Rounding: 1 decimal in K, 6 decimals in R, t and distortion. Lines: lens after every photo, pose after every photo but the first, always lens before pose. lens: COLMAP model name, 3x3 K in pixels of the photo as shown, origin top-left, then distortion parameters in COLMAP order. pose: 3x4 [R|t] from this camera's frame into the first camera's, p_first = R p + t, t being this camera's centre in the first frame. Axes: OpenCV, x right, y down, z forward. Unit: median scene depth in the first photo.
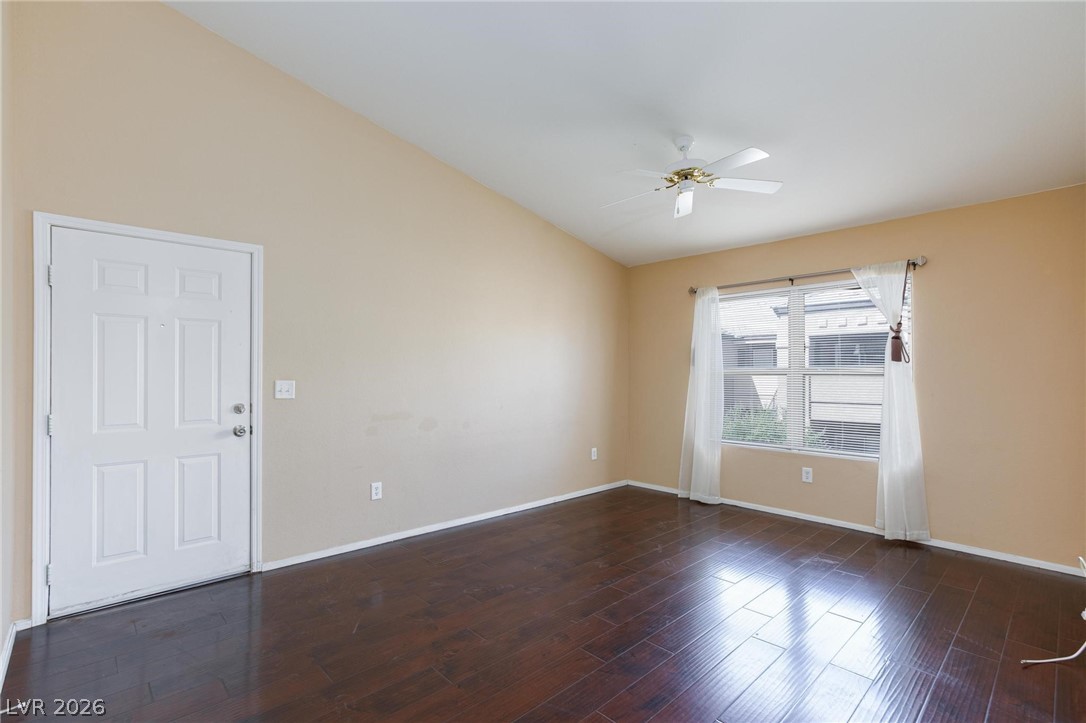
lens RADIAL K [[512.0, 0, 543.0], [0, 512.0, 361.5], [0, 0, 1]] dist [-0.018455, 0.000262]
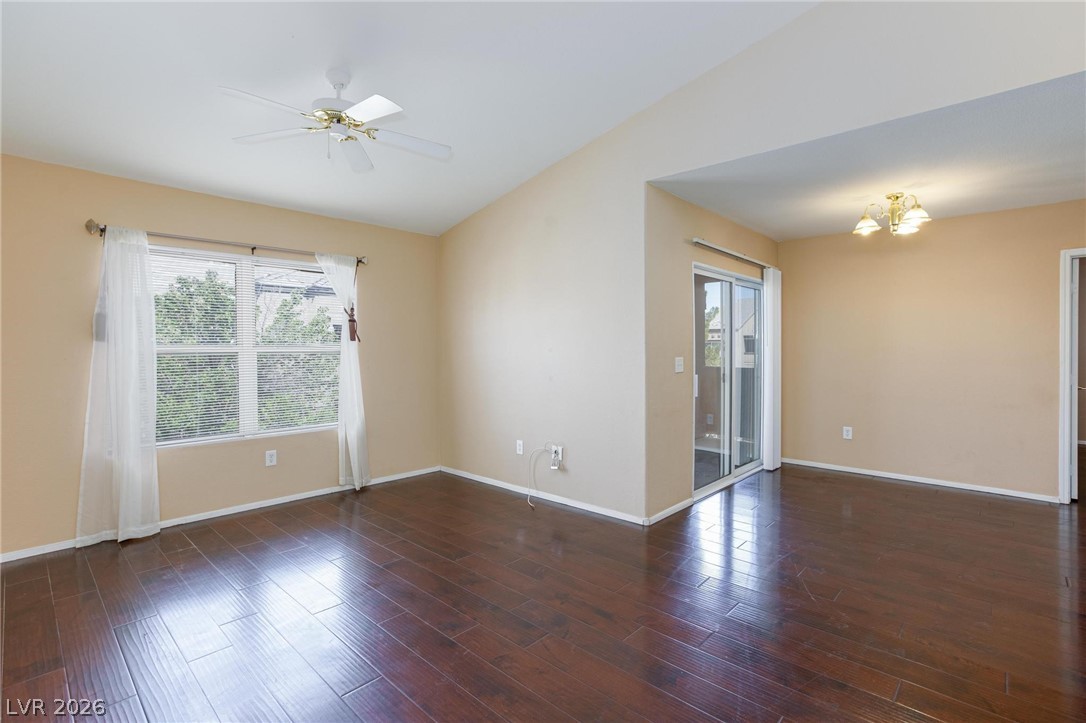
lens RADIAL K [[501.7, 0, 540.2], [0, 501.7, 350.2], [0, 0, 1]] dist [-0.001316, -0.000120]
pose [[-0.052675, -0.003100, 0.998607, -0.462421], [-0.015599, 0.999876, 0.002281, 0.011261], [-0.998490, -0.015457, -0.052717, 0.571401]]
